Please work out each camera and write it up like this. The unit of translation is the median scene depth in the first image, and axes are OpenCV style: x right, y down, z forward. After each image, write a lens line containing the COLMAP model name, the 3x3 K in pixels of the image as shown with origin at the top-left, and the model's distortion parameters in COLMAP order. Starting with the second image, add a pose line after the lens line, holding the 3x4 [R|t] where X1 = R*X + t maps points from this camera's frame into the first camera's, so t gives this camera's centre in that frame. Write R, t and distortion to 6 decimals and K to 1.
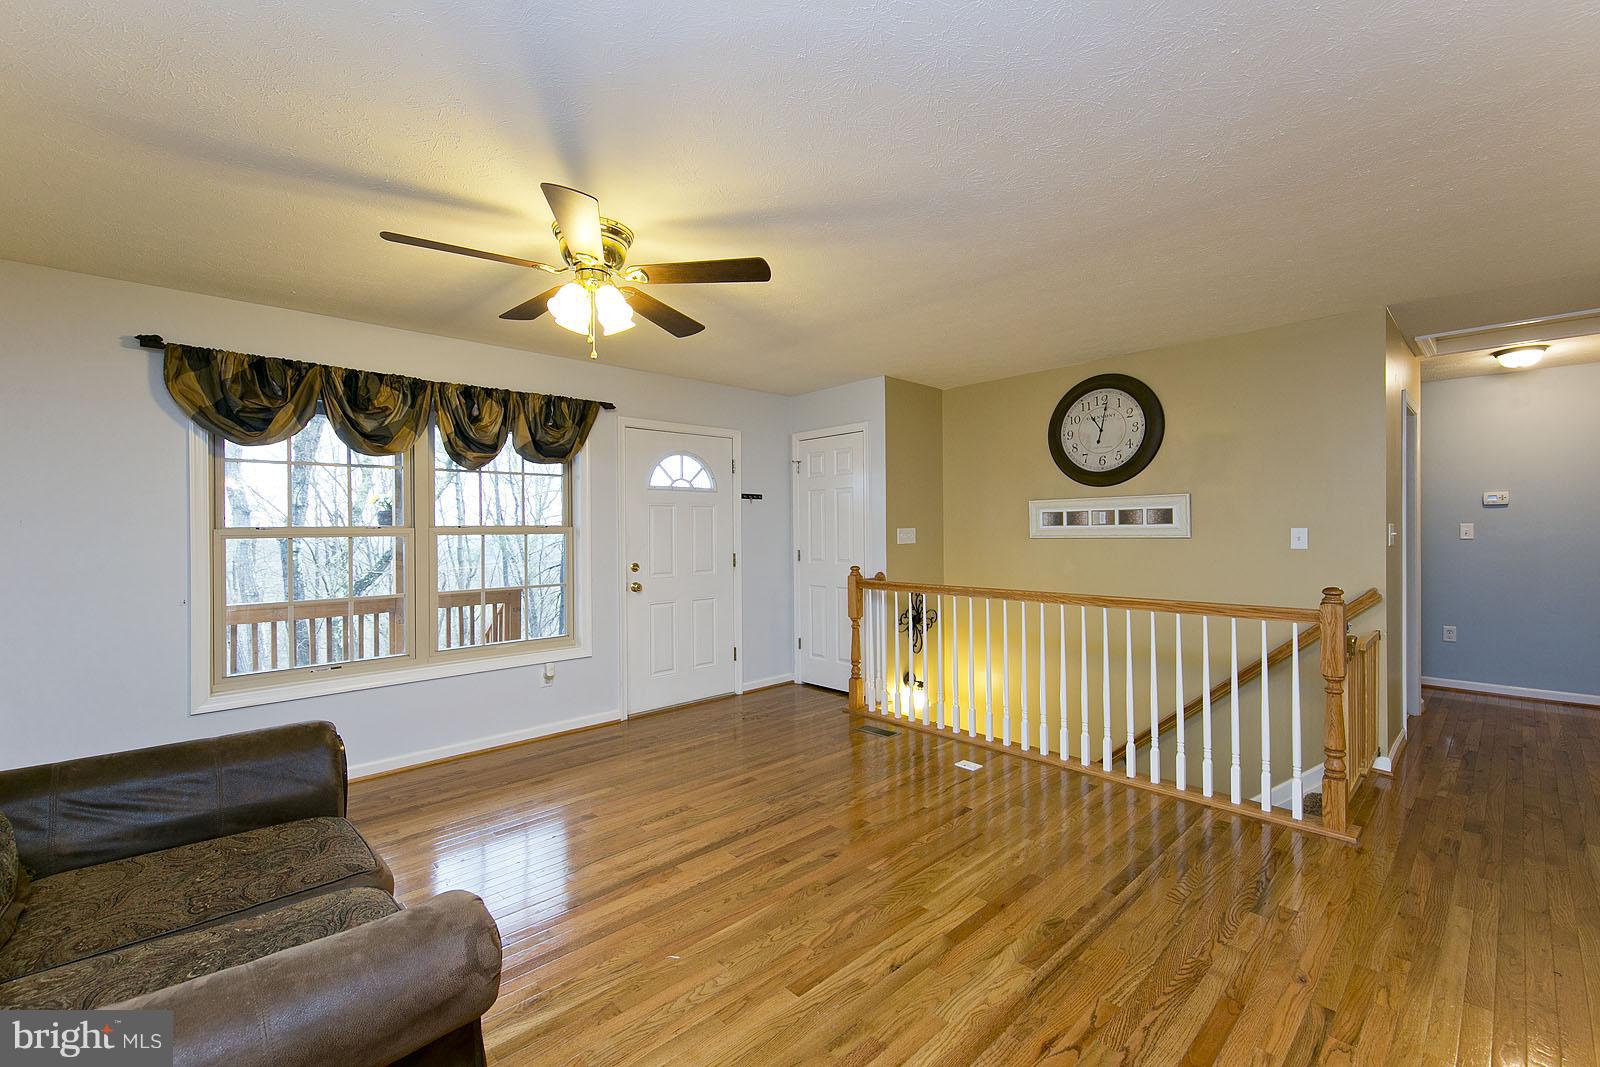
lens RADIAL K [[674.7, 0, 762.2], [0, 674.7, 531.5], [0, 0, 1]] dist [0.011190, -0.000150]
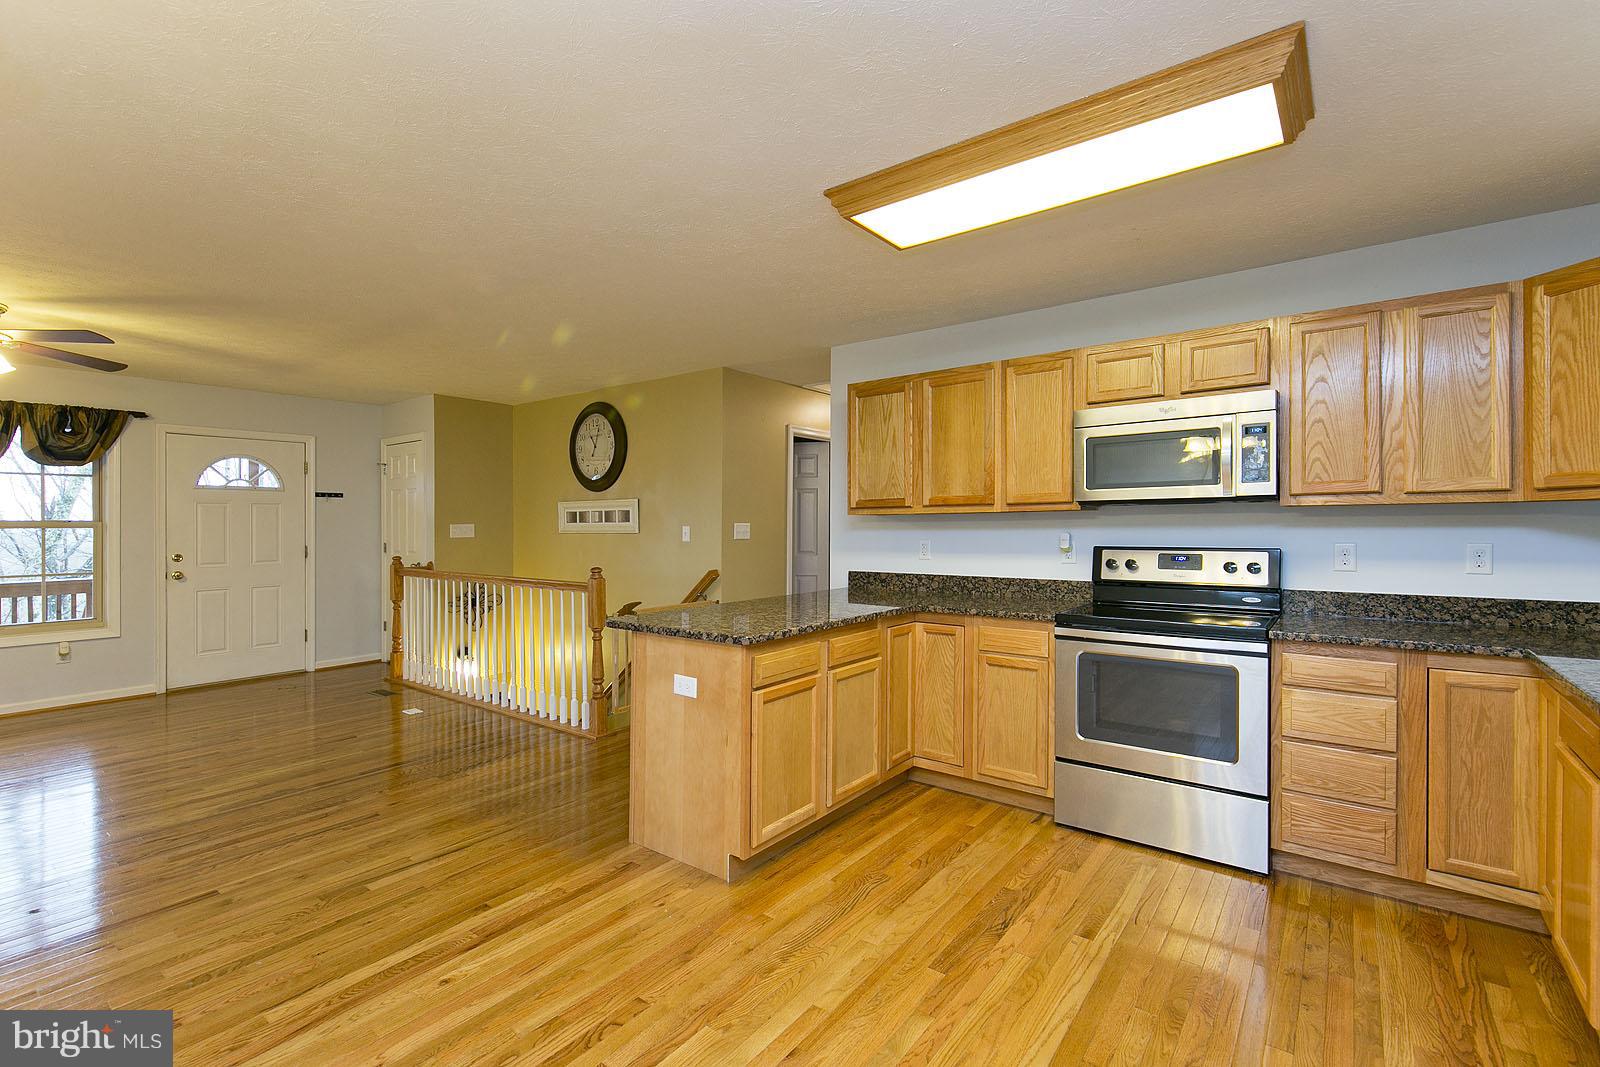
lens RADIAL K [[722.4, 0, 770.2], [0, 722.4, 529.2], [0, 0, 1]] dist [0.026234, -0.012091]
pose [[0.985538, 0.002737, 0.169435, 0.631211], [-0.003966, 0.999968, 0.006912, -0.008119], [-0.169411, -0.007484, 0.985517, -0.396867]]
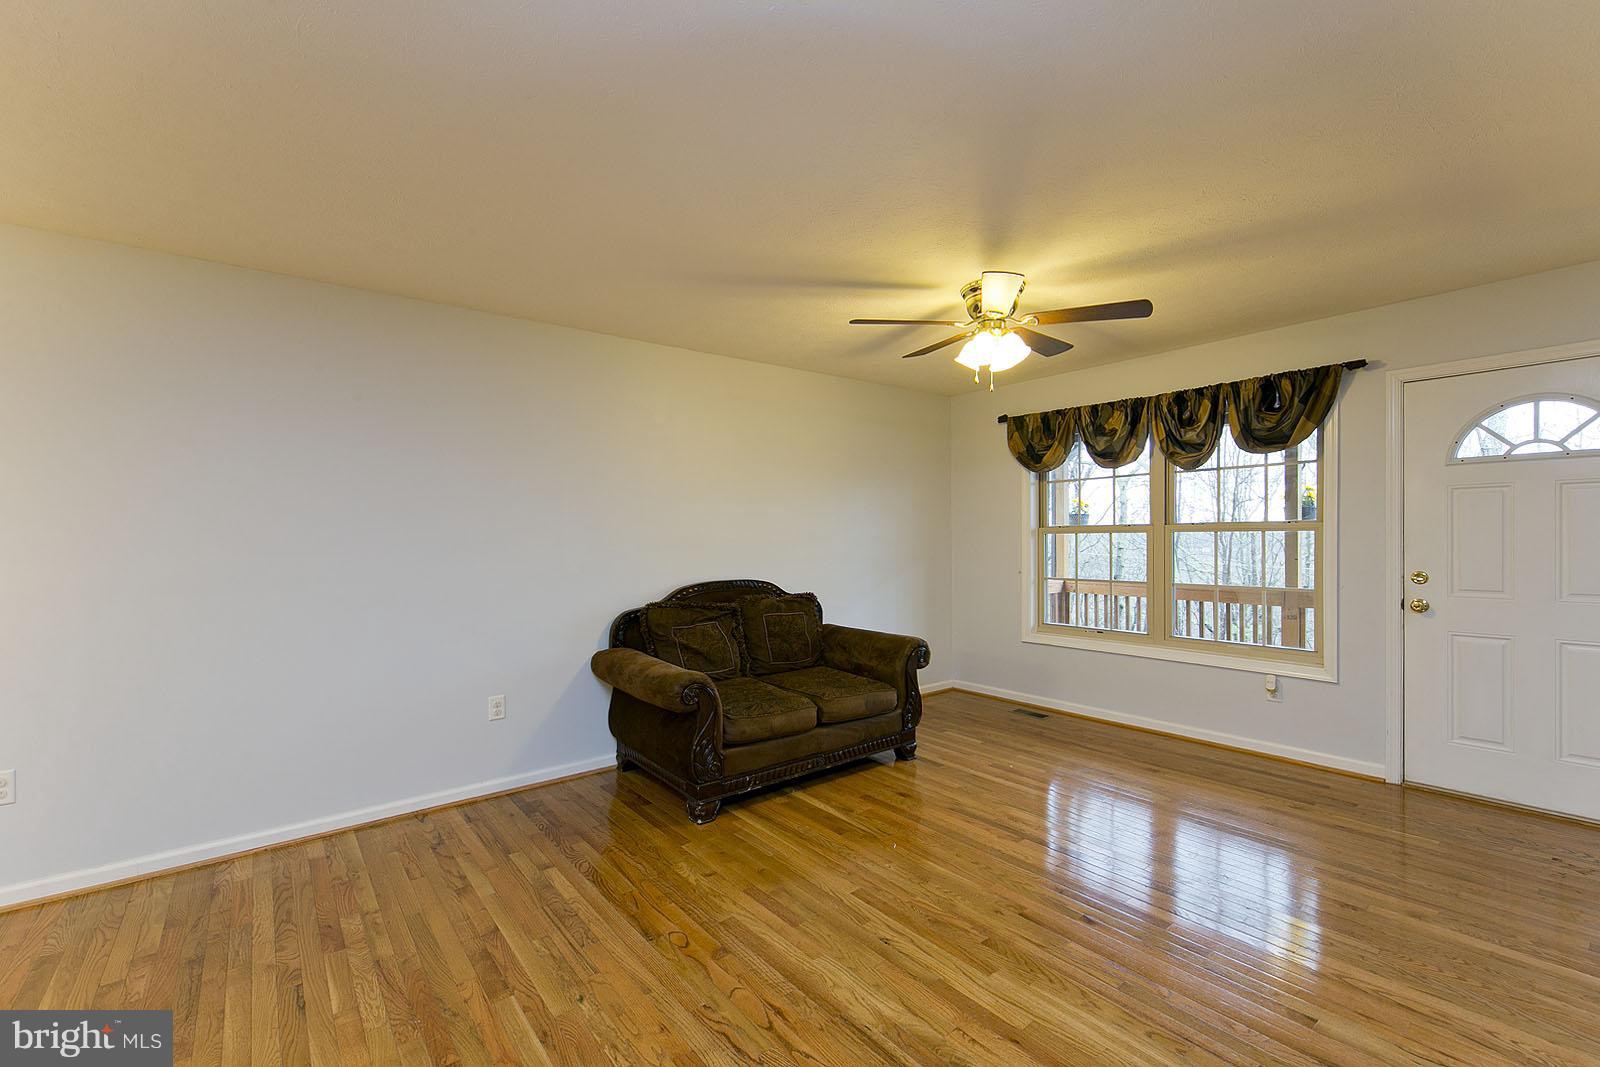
lens RADIAL K [[688.6, 0, 848.5], [0, 688.6, 533.3], [0, 0, 1]] dist [0.009854, 0.000073]
pose [[-0.025100, 0.008842, -0.999646, 0.609607], [0.010267, 0.999910, 0.008586, -0.006759], [0.999632, -0.010048, -0.025189, 0.461946]]
